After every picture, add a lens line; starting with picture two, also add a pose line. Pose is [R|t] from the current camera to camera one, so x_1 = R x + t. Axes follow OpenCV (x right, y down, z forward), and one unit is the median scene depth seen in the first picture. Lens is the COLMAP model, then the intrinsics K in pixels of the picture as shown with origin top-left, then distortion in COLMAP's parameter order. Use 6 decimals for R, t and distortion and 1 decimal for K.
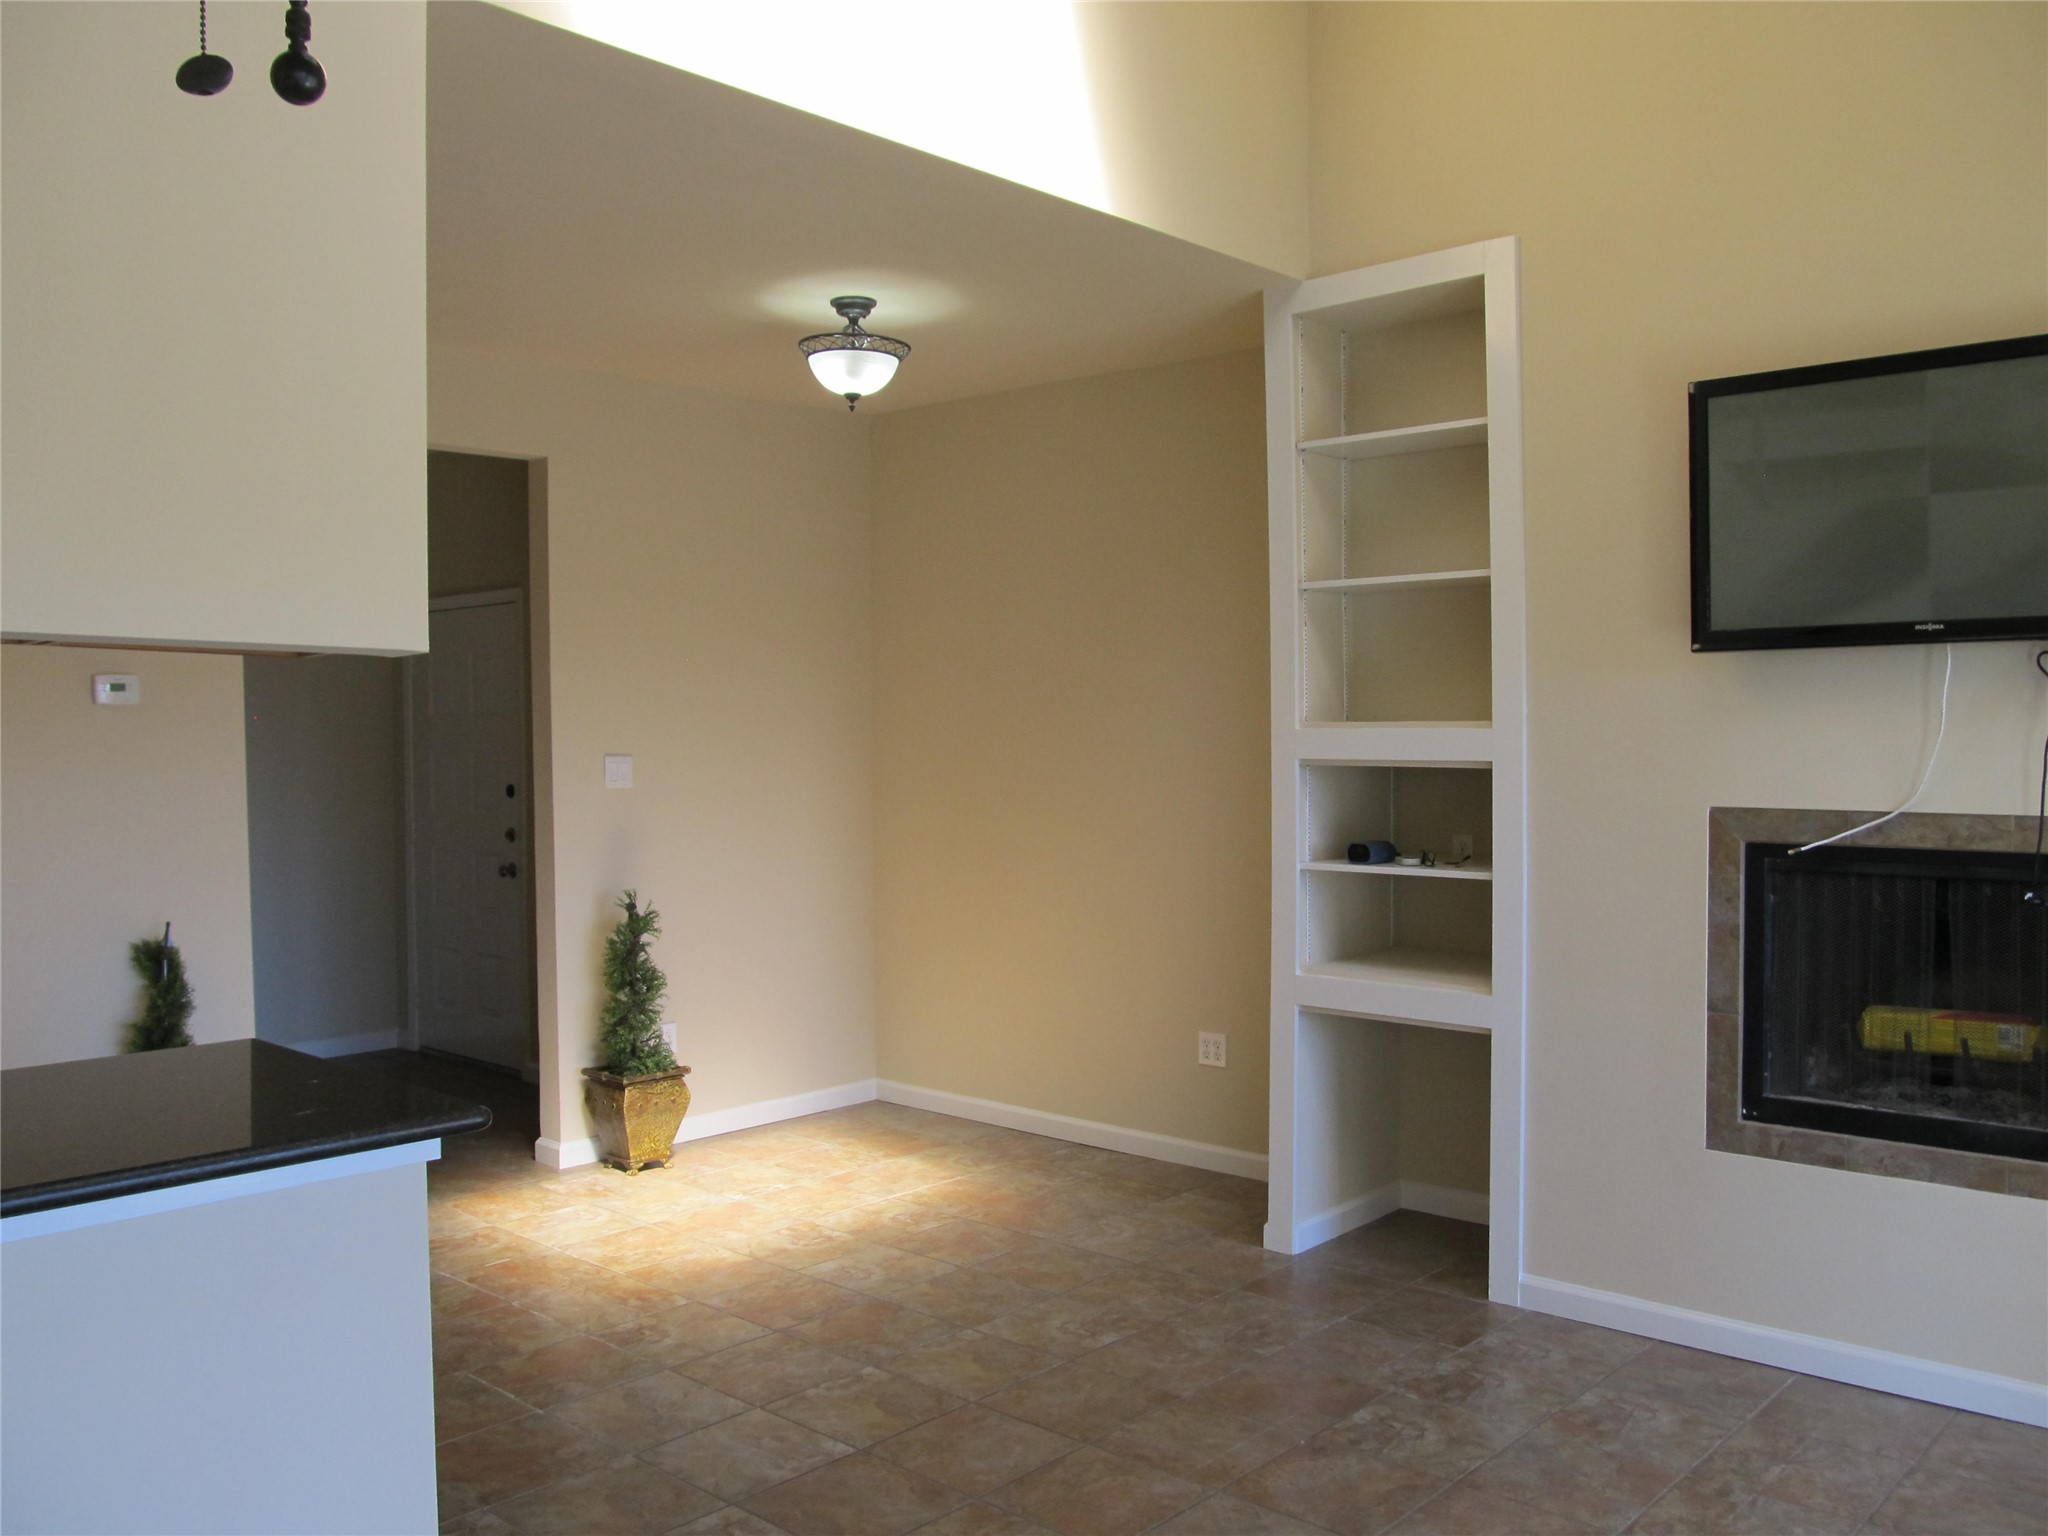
lens RADIAL K [[1694.4, 0, 1024.0], [0, 1694.4, 768.0], [0, 0, 1]] dist [-0.070946, 0.042516]
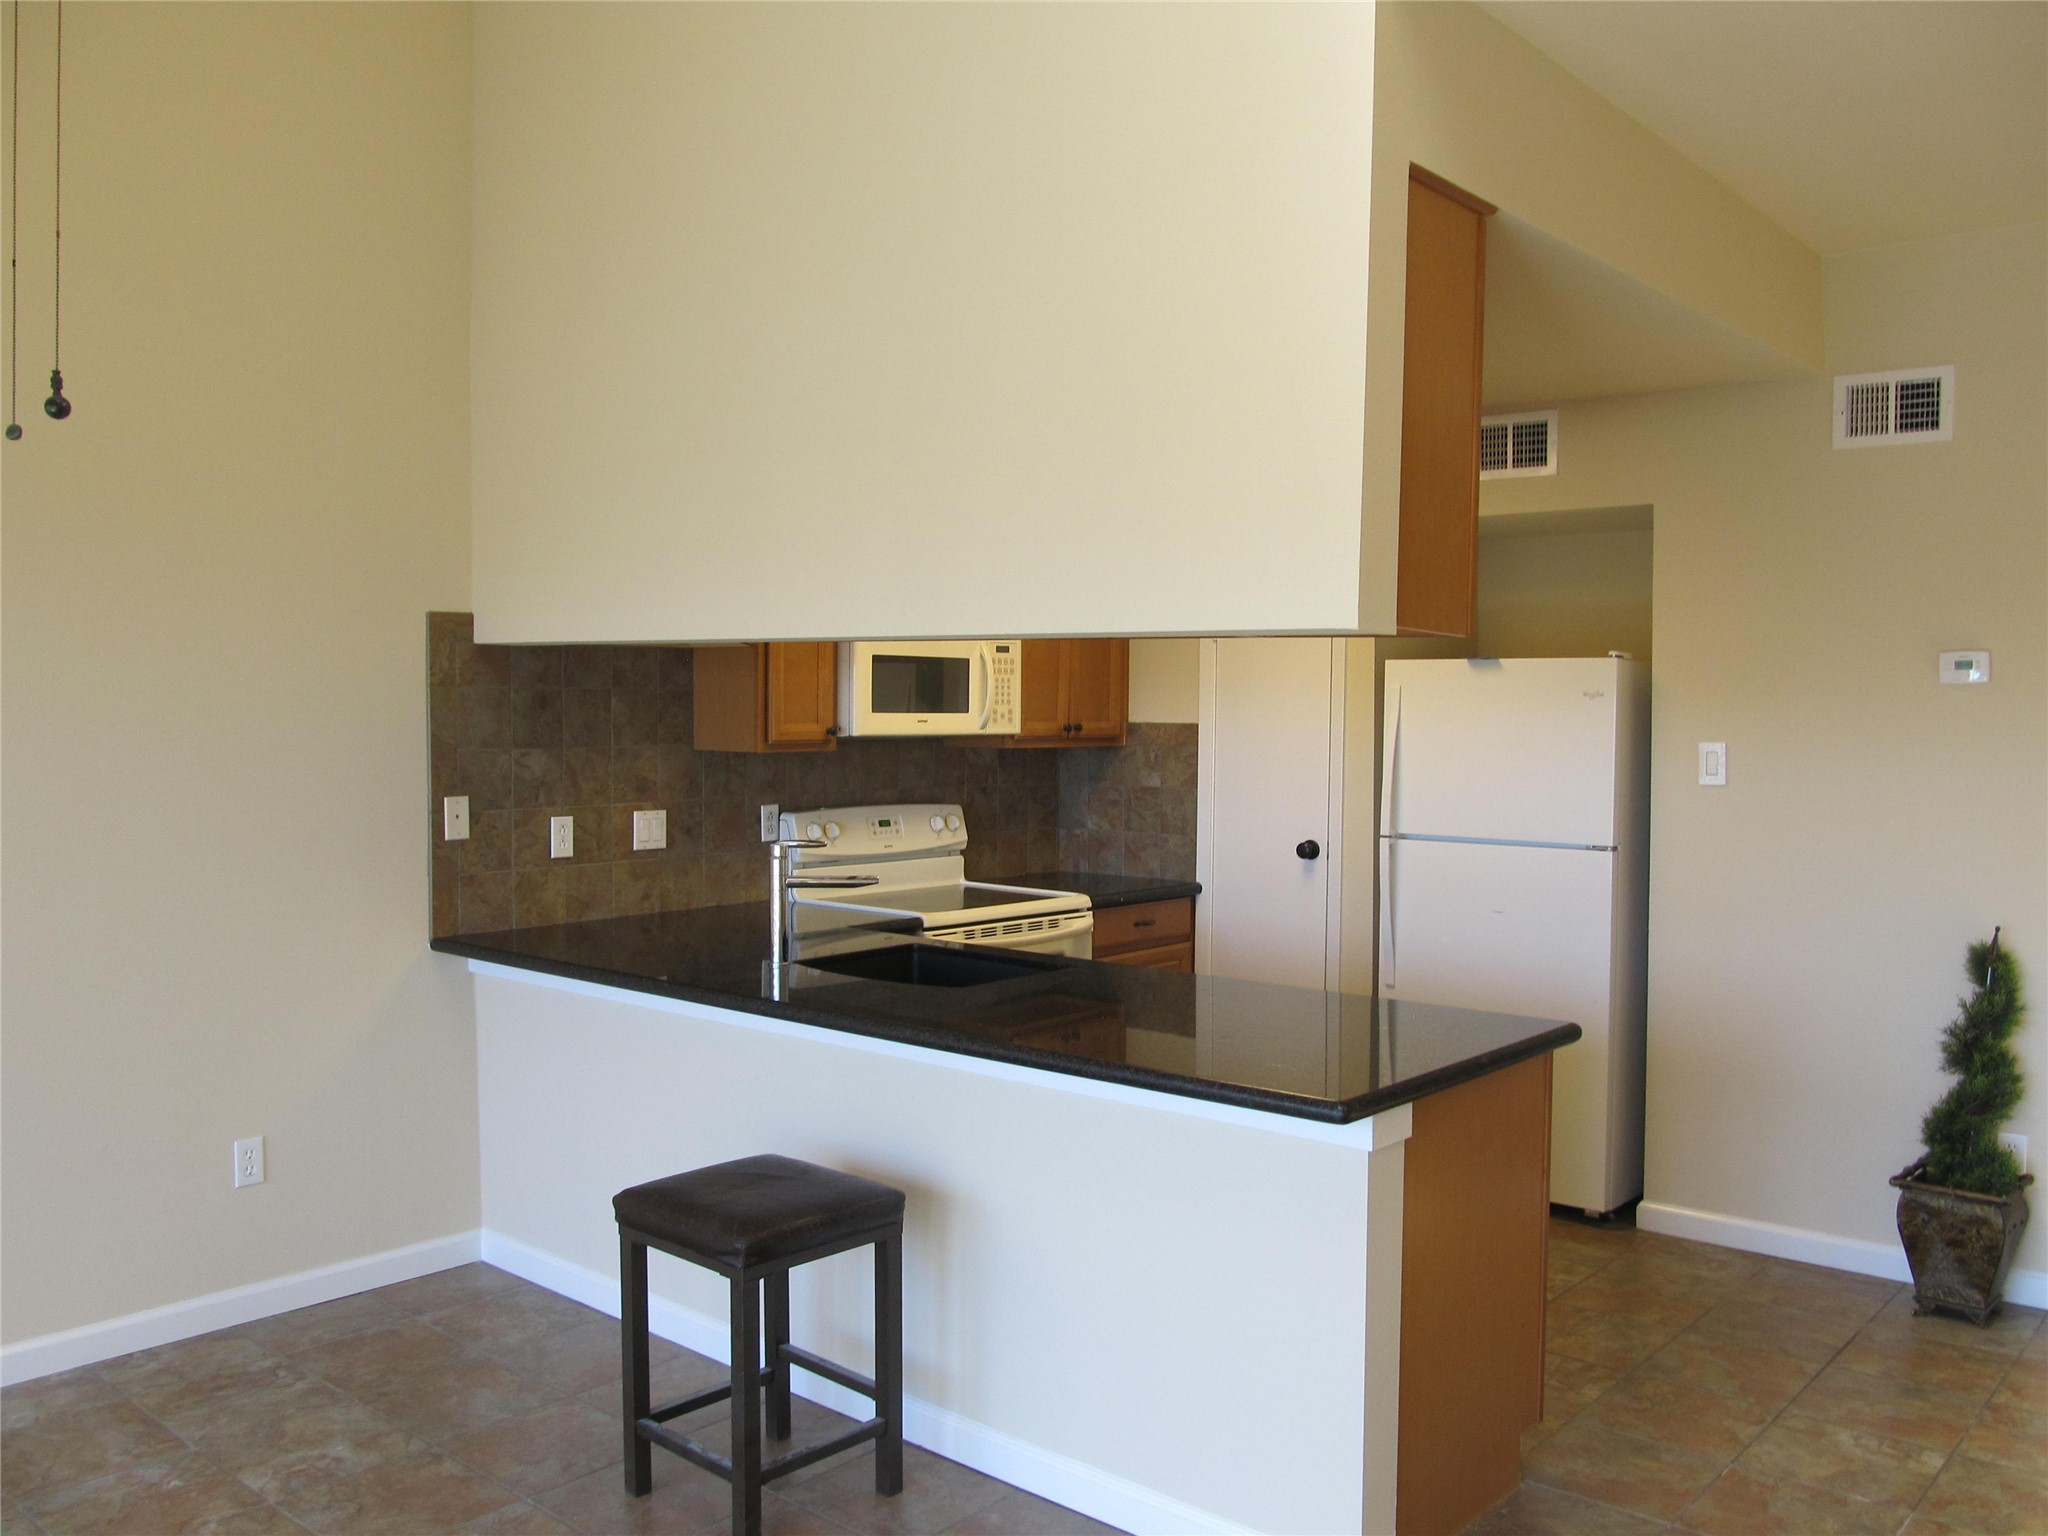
lens RADIAL K [[1694.4, 0, 1024.0], [0, 1694.4, 768.0], [0, 0, 1]] dist [-0.070946, 0.042516]
pose [[0.020936, 0.037551, -0.999075, 0.392730], [-0.025928, 0.998979, 0.037004, -0.012760], [0.999445, 0.025129, 0.021888, 0.494518]]
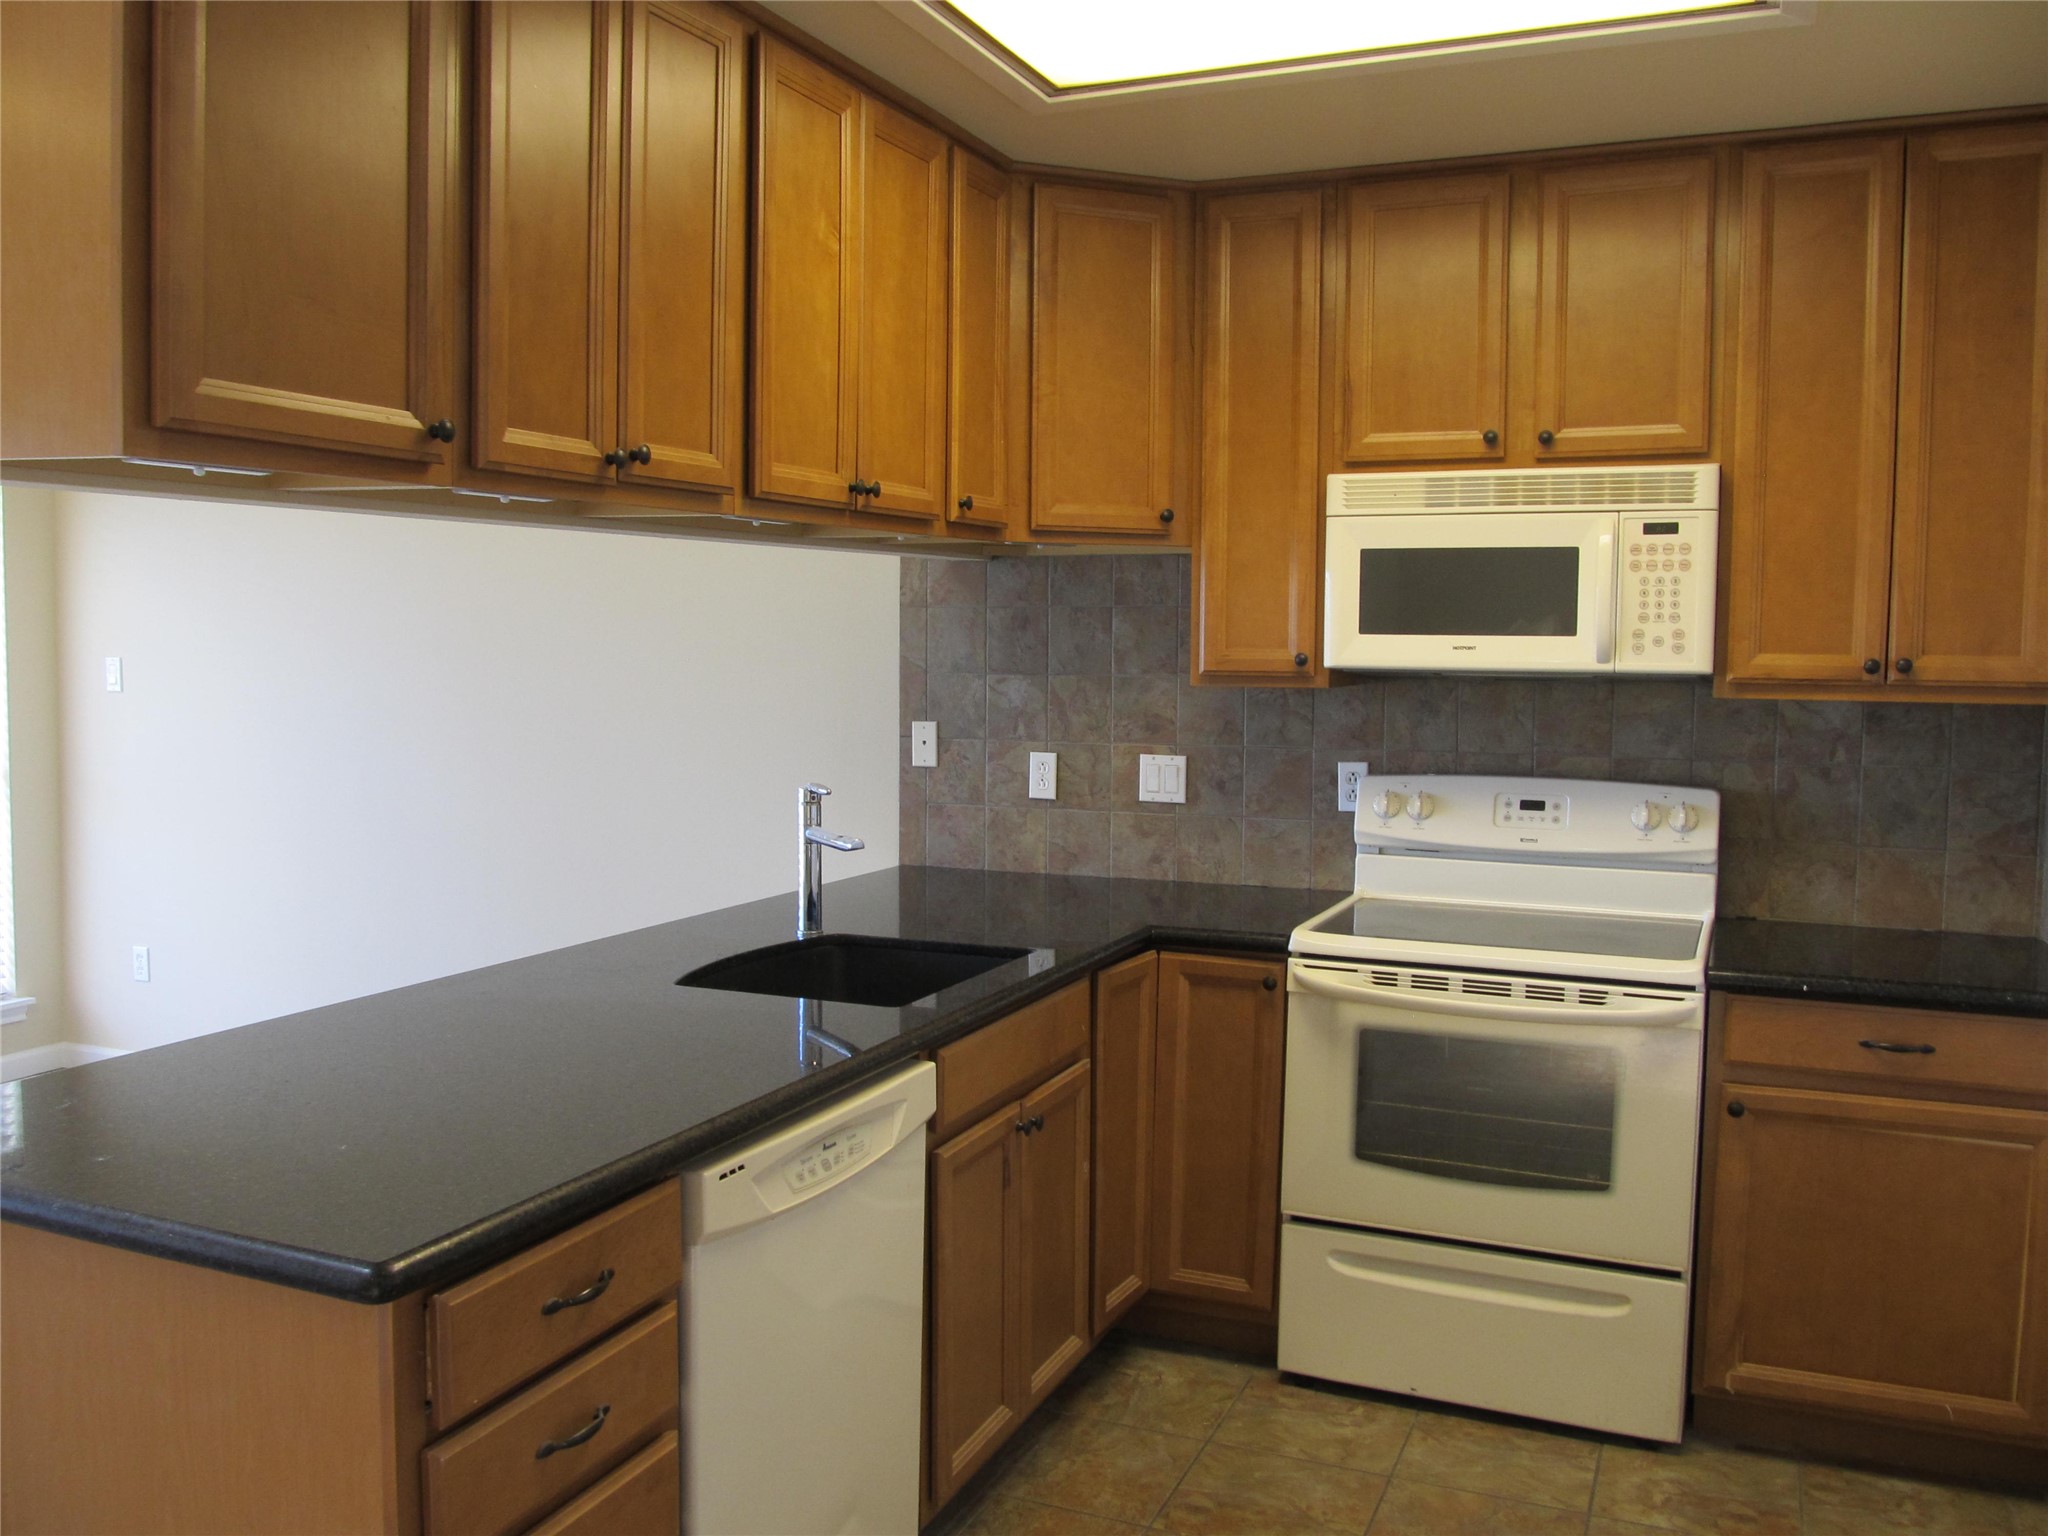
lens RADIAL K [[1694.4, 0, 1024.0], [0, 1694.4, 768.0], [0, 0, 1]] dist [-0.070946, 0.042516]
pose [[-0.946406, 0.016374, -0.322565, -0.366644], [-0.013753, 0.995765, 0.090898, -0.012136], [0.322688, 0.090463, -0.942173, 1.117549]]
